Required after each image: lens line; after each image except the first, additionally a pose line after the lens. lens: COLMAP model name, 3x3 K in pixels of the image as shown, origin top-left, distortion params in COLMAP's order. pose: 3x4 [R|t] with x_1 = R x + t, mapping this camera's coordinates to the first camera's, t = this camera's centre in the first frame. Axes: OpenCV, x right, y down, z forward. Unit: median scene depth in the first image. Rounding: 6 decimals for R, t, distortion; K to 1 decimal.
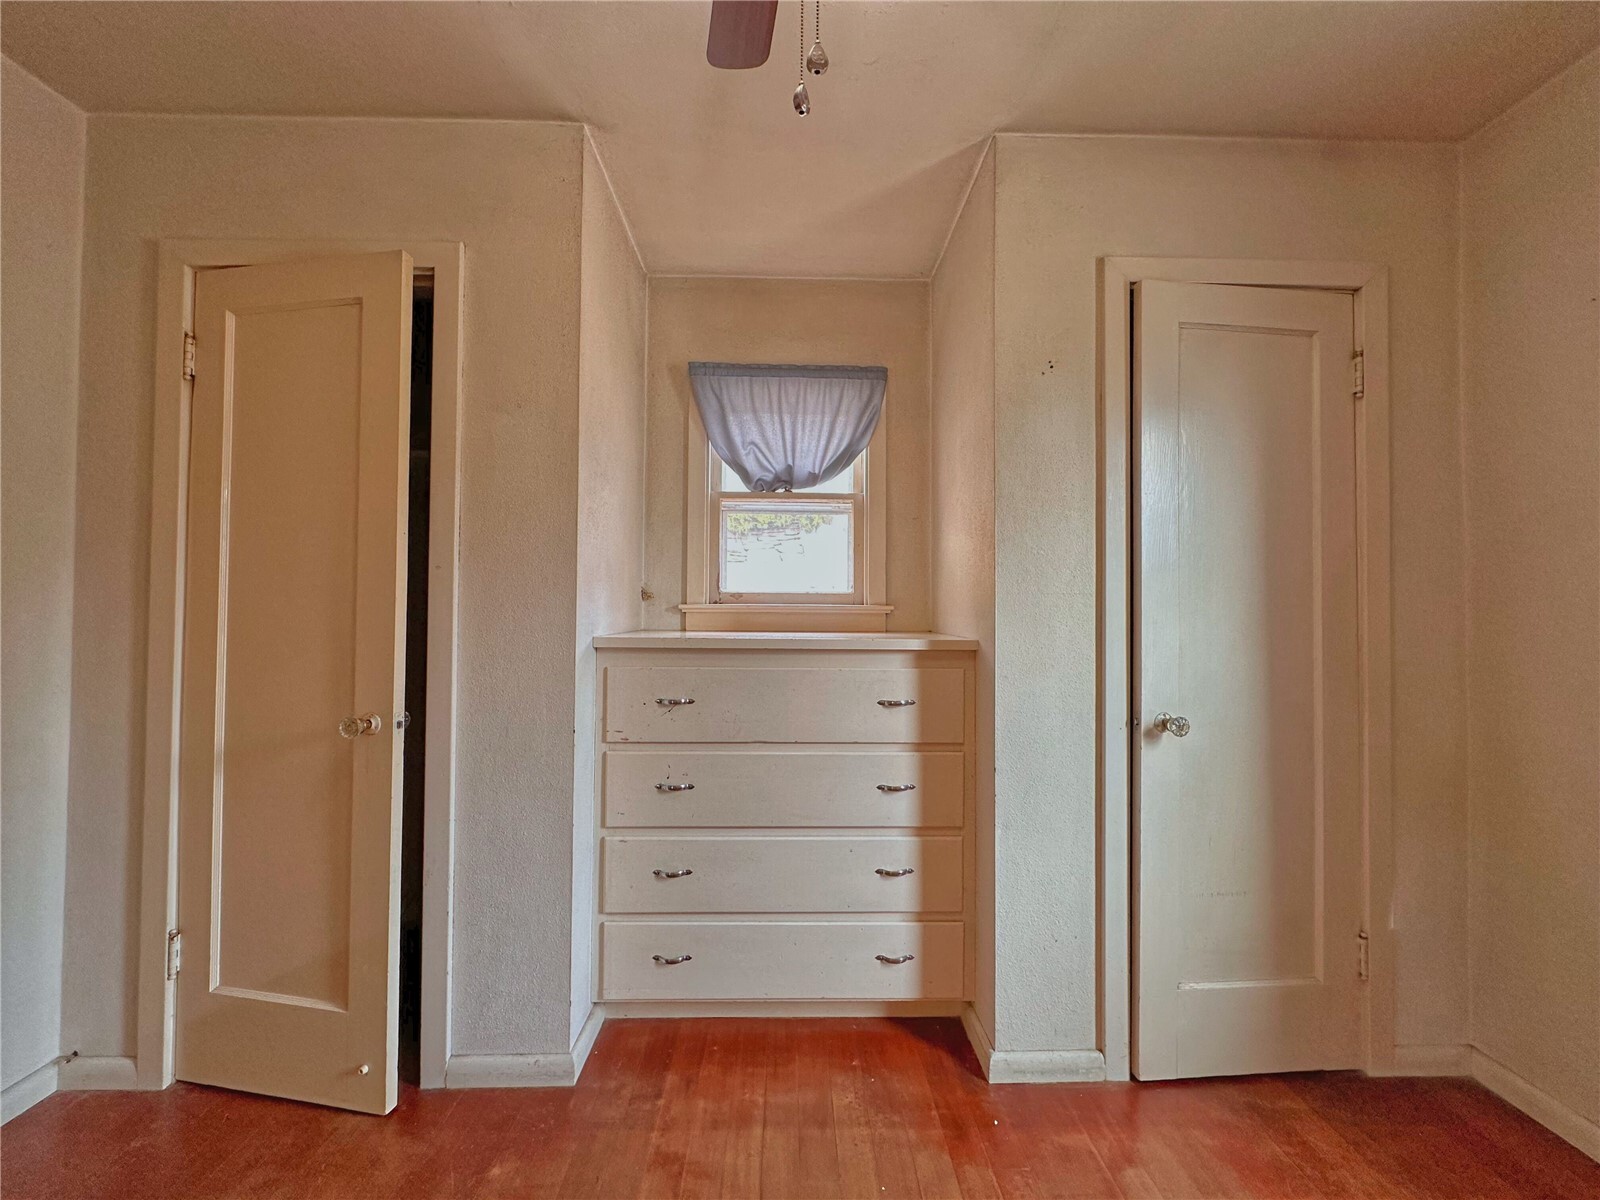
lens RADIAL K [[640.6, 0, 799.5], [0, 640.6, 598.2], [0, 0, 1]] dist [-0.002883, 0.000657]
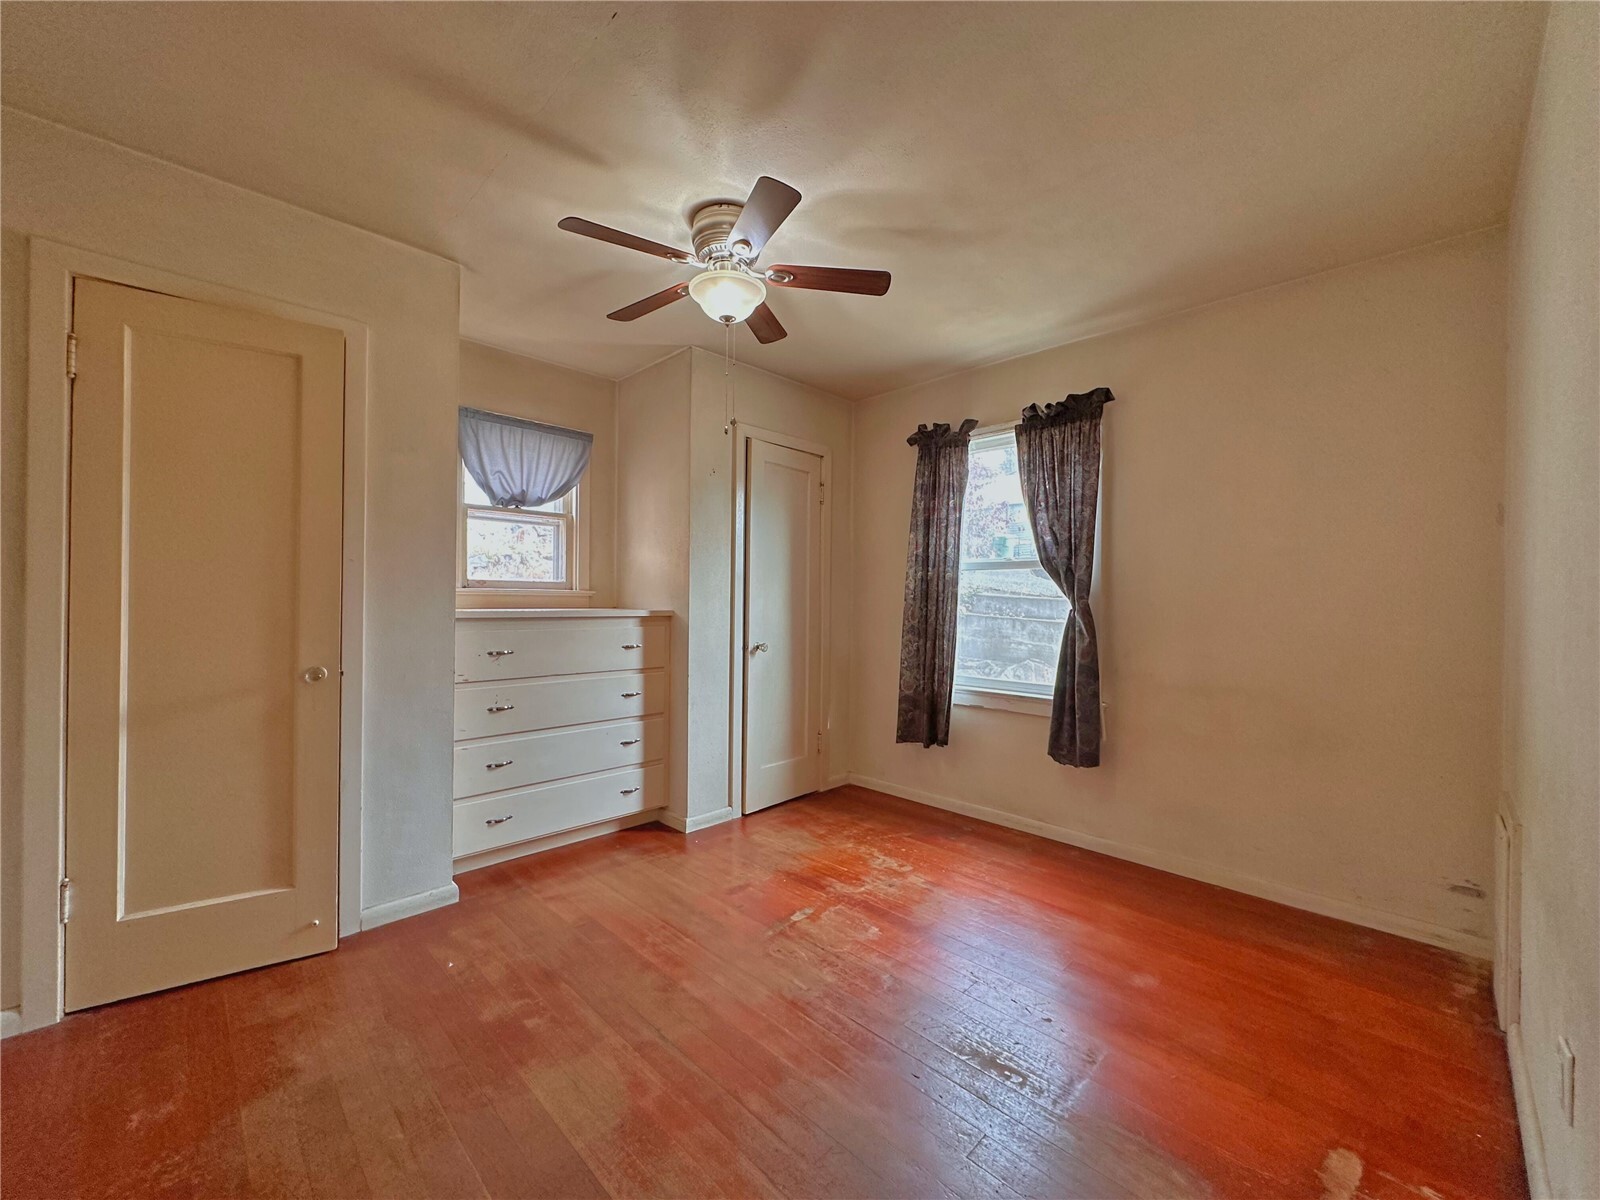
lens RADIAL K [[640.6, 0, 795.6], [0, 640.6, 597.8], [0, 0, 1]] dist [-0.002883, 0.000657]
pose [[0.728177, 0.002279, 0.685386, -0.731856], [-0.017676, 0.999724, 0.015454, -0.005167], [-0.685162, -0.023368, 0.728016, -0.588657]]
